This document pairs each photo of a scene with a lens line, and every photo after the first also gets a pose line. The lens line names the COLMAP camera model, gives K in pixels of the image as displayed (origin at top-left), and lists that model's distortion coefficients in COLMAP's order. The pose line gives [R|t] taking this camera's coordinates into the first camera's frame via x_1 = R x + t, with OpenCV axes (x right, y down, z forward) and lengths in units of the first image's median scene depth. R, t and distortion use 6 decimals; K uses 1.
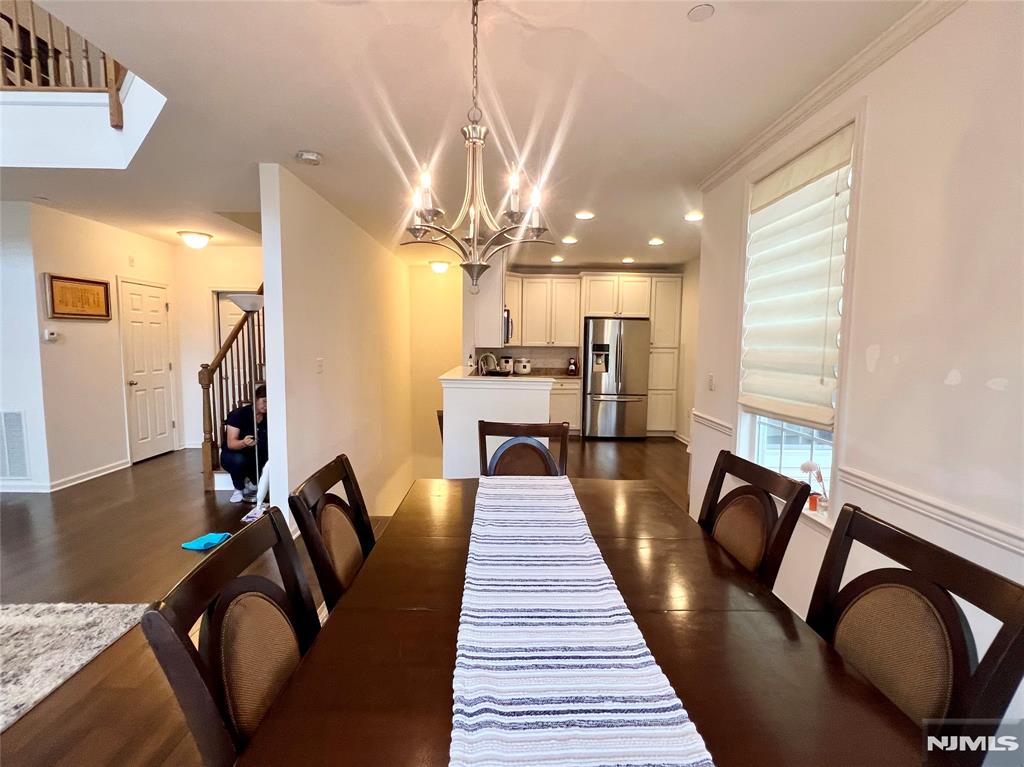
lens RADIAL K [[482.2, 0, 512.0], [0, 482.2, 383.5], [0, 0, 1]] dist [-0.014989, -0.000018]
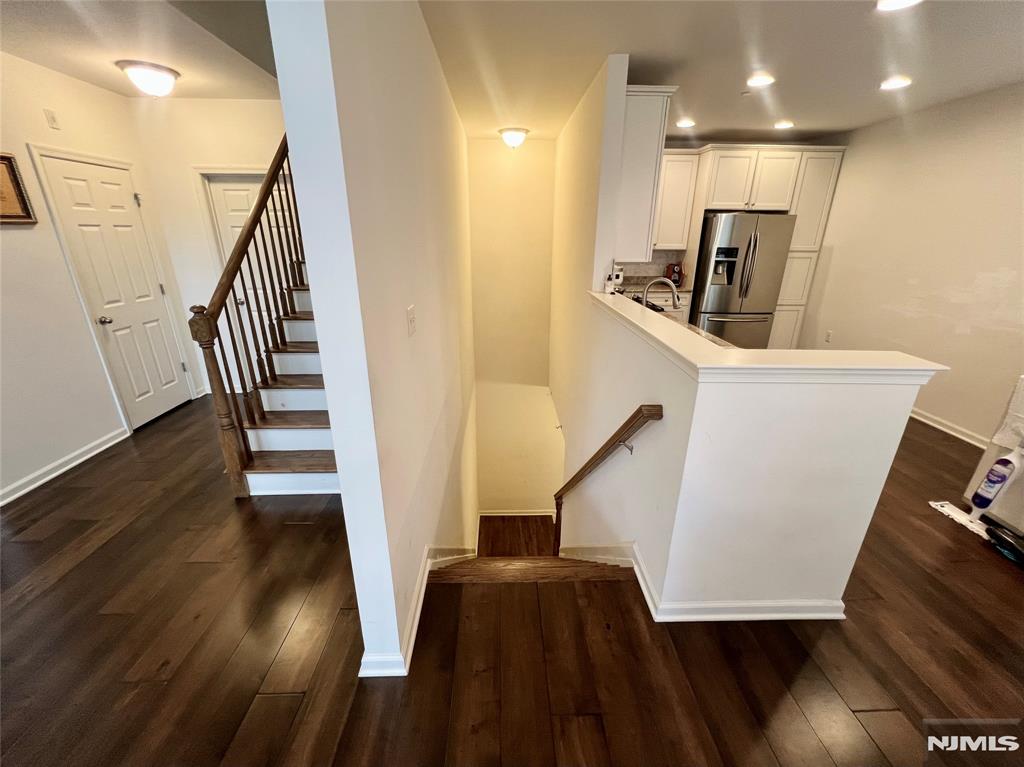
lens RADIAL K [[420.3, 0, 512.0], [0, 420.3, 383.5], [0, 0, 1]] dist [-0.002595, -0.000202]
pose [[0.999974, -0.007147, 0.000171, -0.209129], [0.006857, 0.965535, 0.260183, -0.064668], [-0.002024, -0.260175, 0.965559, 0.389034]]
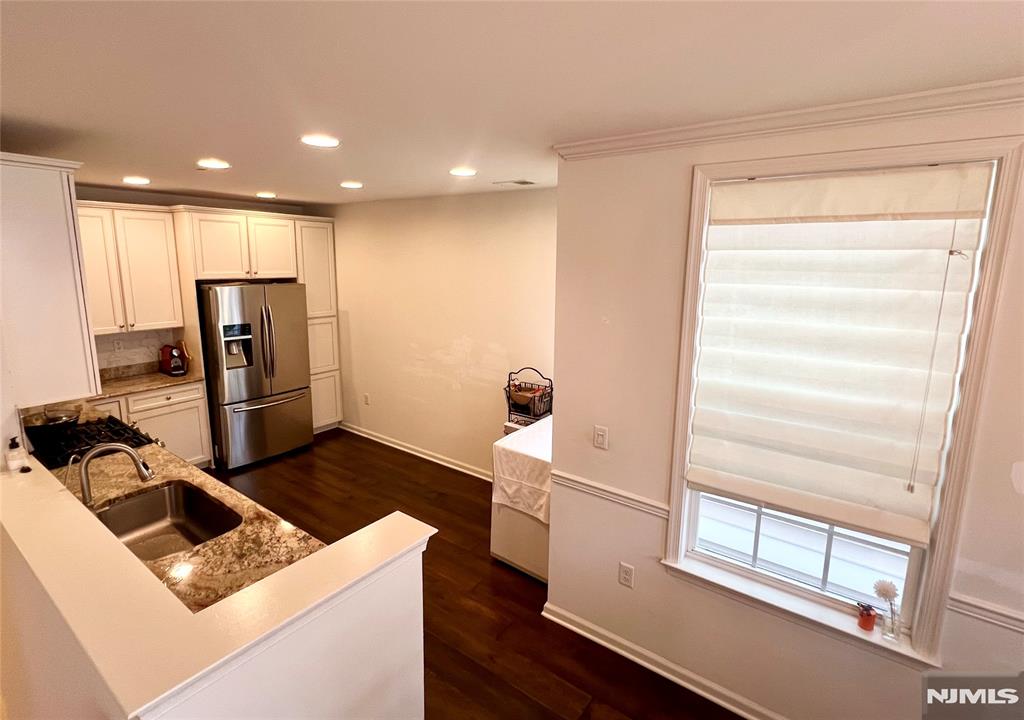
lens RADIAL K [[481.3, 0, 512.7], [0, 481.3, 342.6], [0, 0, 1]] dist [-0.003240, -0.000250]
pose [[0.597464, -0.140768, 0.789443, -0.132710], [0.061489, 0.989615, 0.129925, -0.154533], [-0.799535, -0.029083, 0.599915, 0.426662]]
